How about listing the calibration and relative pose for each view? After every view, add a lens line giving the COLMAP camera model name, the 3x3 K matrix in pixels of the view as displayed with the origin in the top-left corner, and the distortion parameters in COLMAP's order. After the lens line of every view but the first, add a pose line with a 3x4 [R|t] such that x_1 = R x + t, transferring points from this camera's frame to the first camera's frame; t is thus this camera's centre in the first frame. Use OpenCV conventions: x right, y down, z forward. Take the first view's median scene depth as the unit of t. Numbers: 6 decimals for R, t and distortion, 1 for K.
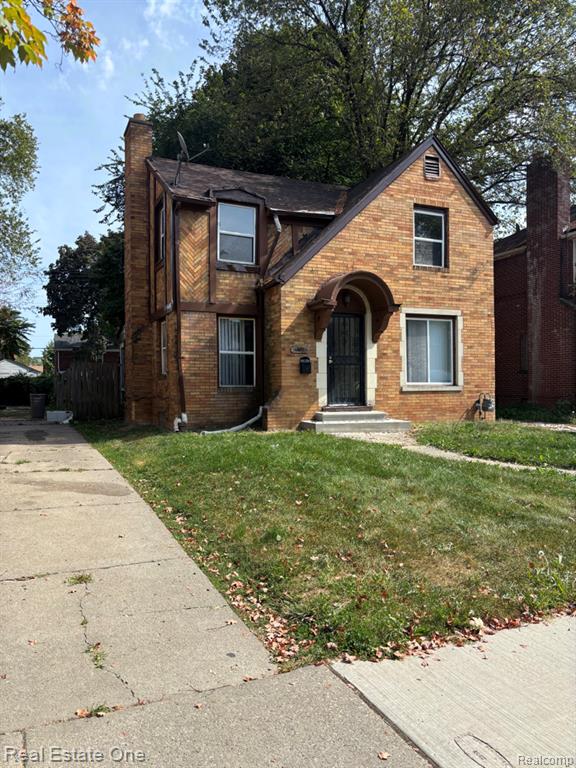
lens RADIAL K [[580.0, 0, 290.4], [0, 580.0, 390.8], [0, 0, 1]] dist [0.043393, -0.032556]
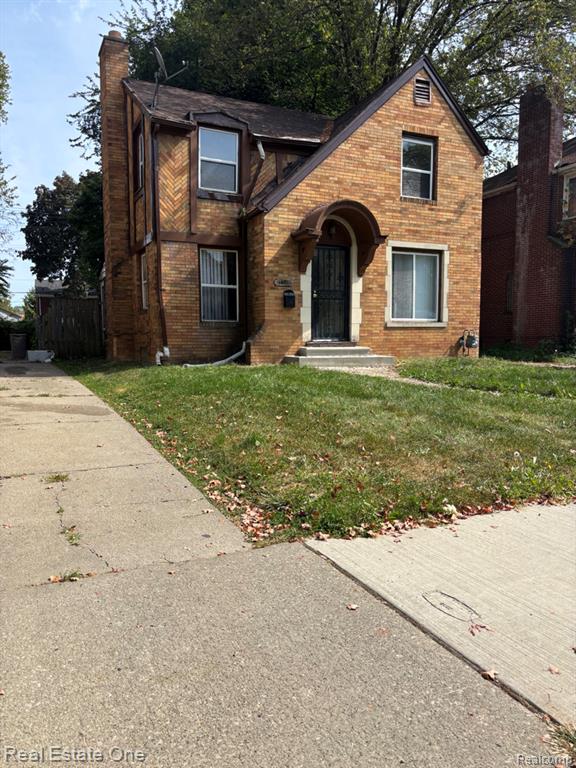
lens RADIAL K [[580.0, 0, 288.3], [0, 580.0, 391.0], [0, 0, 1]] dist [0.043393, -0.032556]
pose [[0.999781, 0.002501, 0.020786, 0.004095], [-0.004292, 0.996238, 0.086550, 0.025879], [-0.020492, -0.086621, 0.996031, 0.003981]]
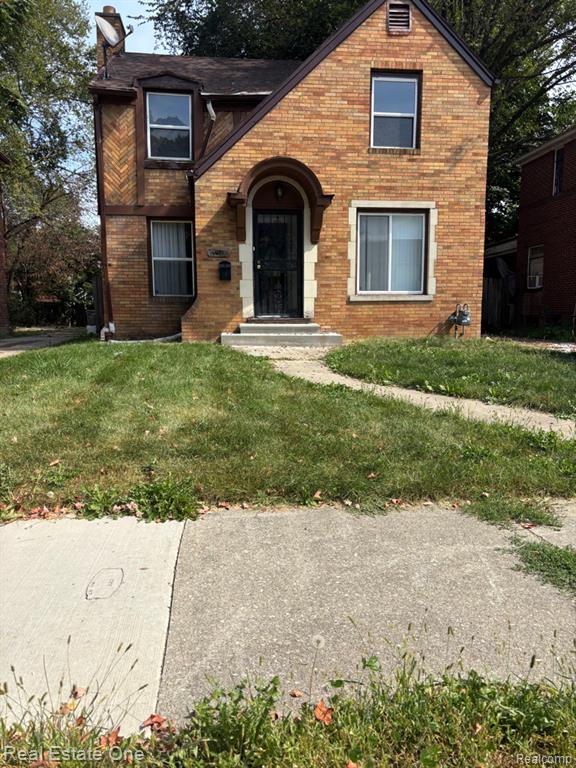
lens RADIAL K [[580.0, 0, 287.8], [0, 580.0, 387.9], [0, 0, 1]] dist [0.043393, -0.032556]
pose [[0.951523, 0.043529, -0.304482, 0.389256], [-0.005698, 0.992260, 0.124047, 0.023430], [0.307525, -0.116299, 0.944406, 0.141899]]
